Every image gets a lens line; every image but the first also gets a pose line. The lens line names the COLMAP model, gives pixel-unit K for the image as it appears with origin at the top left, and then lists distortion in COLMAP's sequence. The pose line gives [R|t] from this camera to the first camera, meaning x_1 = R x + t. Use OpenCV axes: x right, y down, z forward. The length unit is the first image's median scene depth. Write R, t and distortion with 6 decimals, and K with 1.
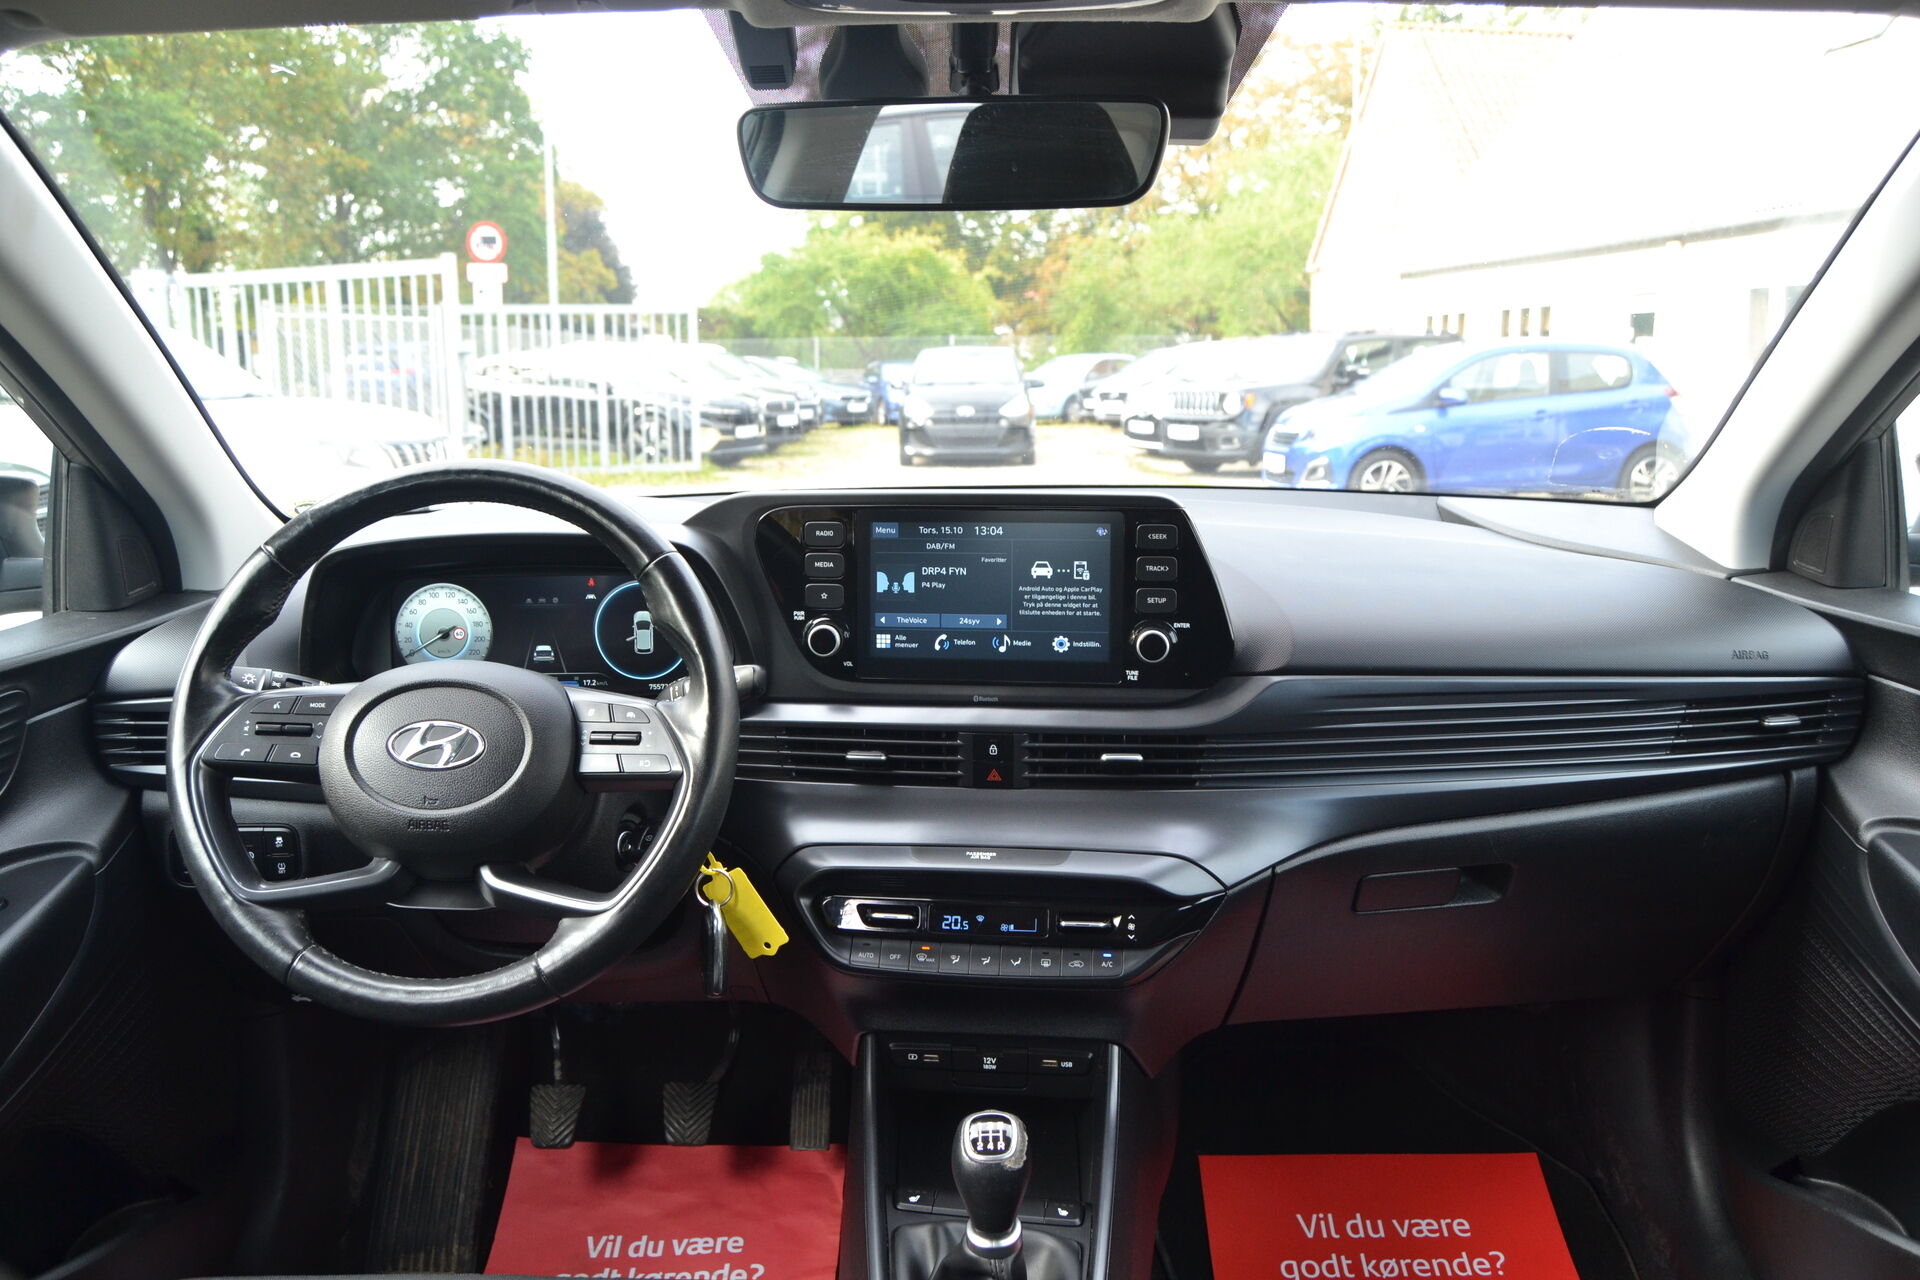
lens RADIAL K [[1519.2, 0, 960.0], [0, 1519.2, 640.0], [0, 0, 1]] dist [-0.080325, 0.027889]
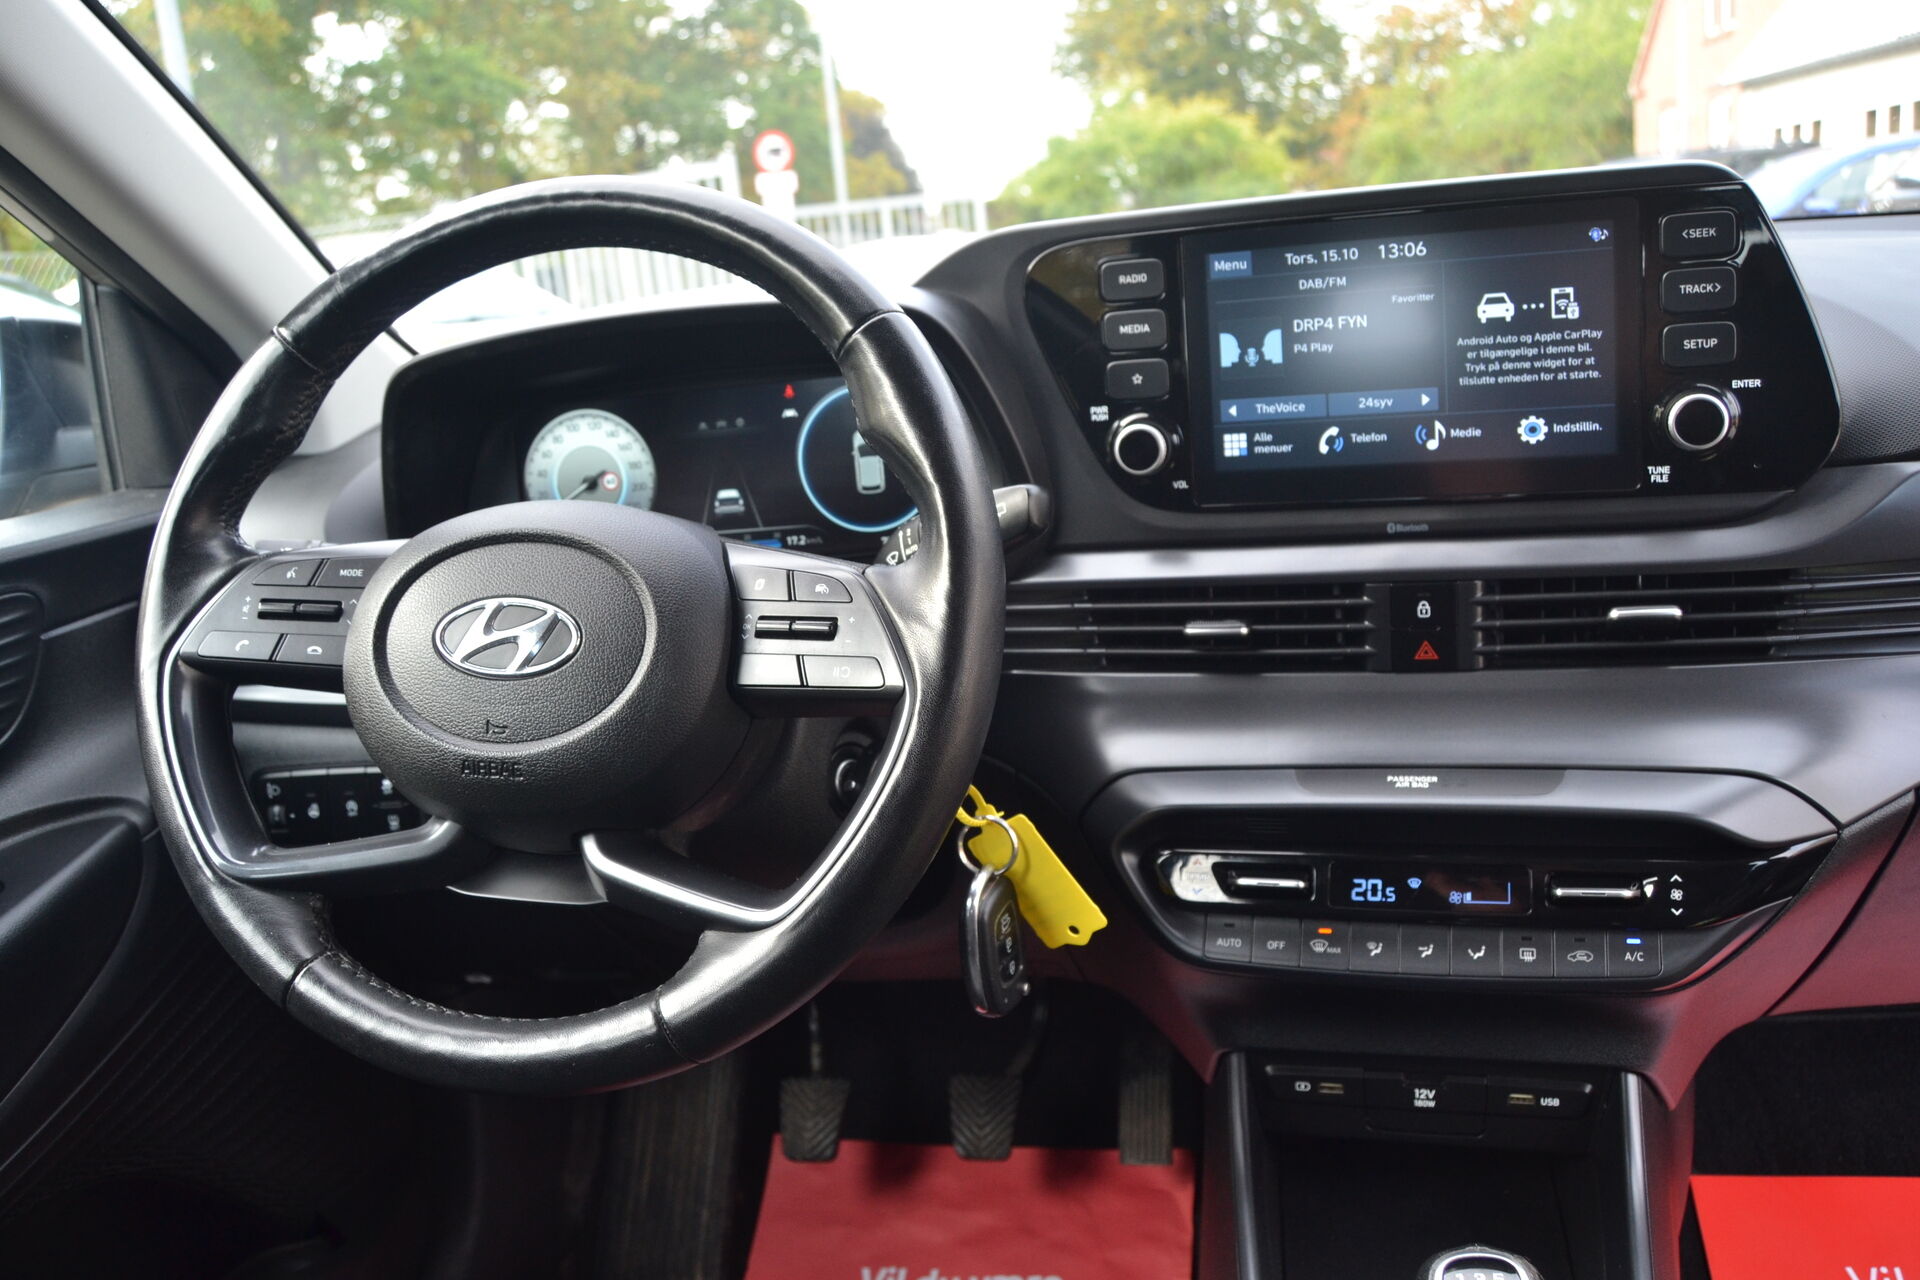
lens RADIAL K [[1519.2, 0, 960.0], [0, 1519.2, 640.0], [0, 0, 1]] dist [-0.080325, 0.027889]
pose [[0.978510, -0.041515, -0.201979, -0.038976], [0.056204, 0.996132, 0.067542, 0.032643], [0.198394, -0.077443, 0.977058, 0.364122]]
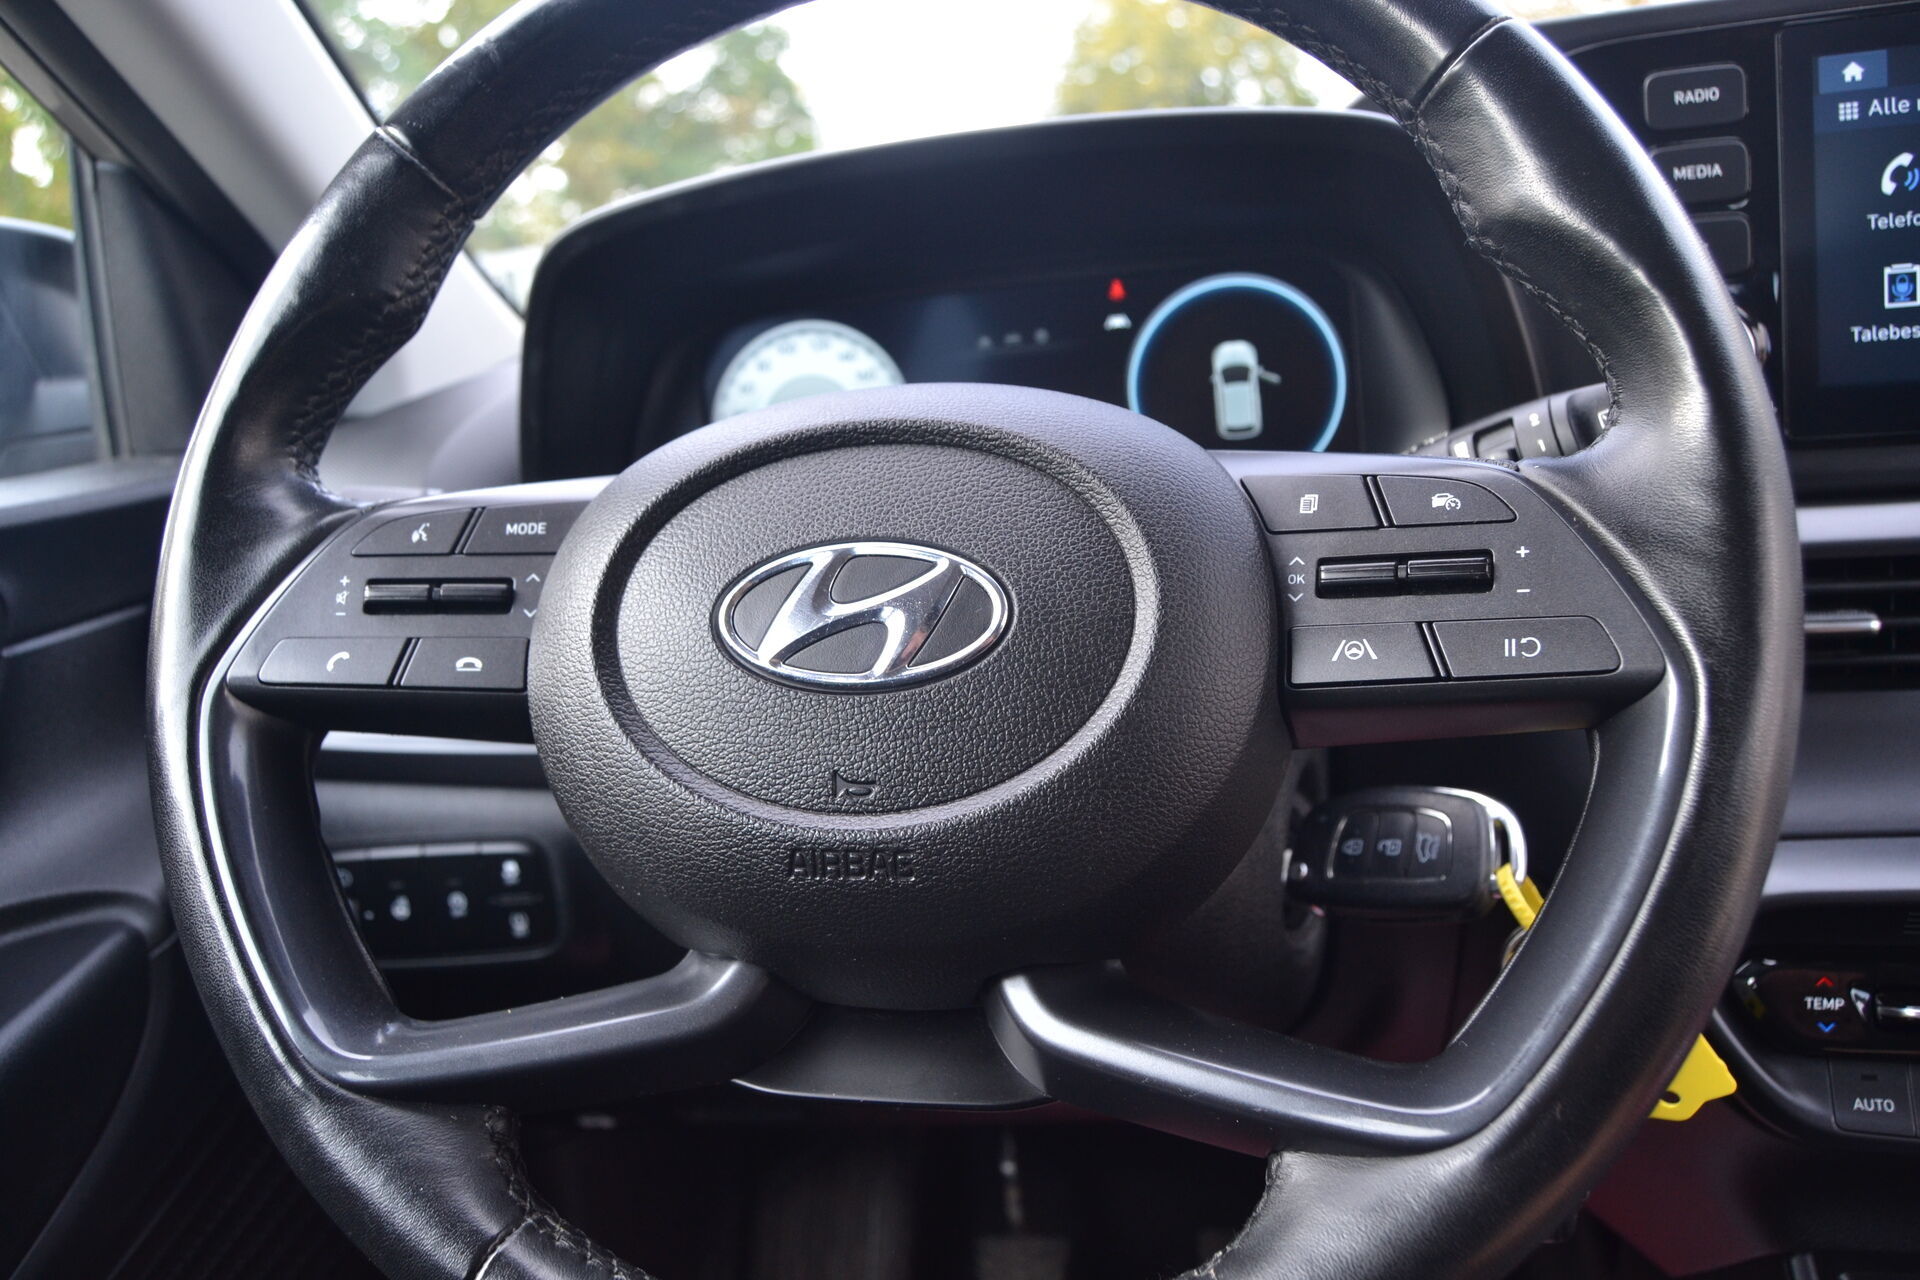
lens RADIAL K [[1453.7, 0, 935.1], [0, 1453.7, 637.3], [0, 0, 1]] dist [-0.073393, 0.007802]
pose [[0.980392, -0.054556, -0.189356, -0.232105], [0.060303, 0.997874, 0.024719, 0.056650], [0.187605, -0.035653, 0.981597, 0.579962]]
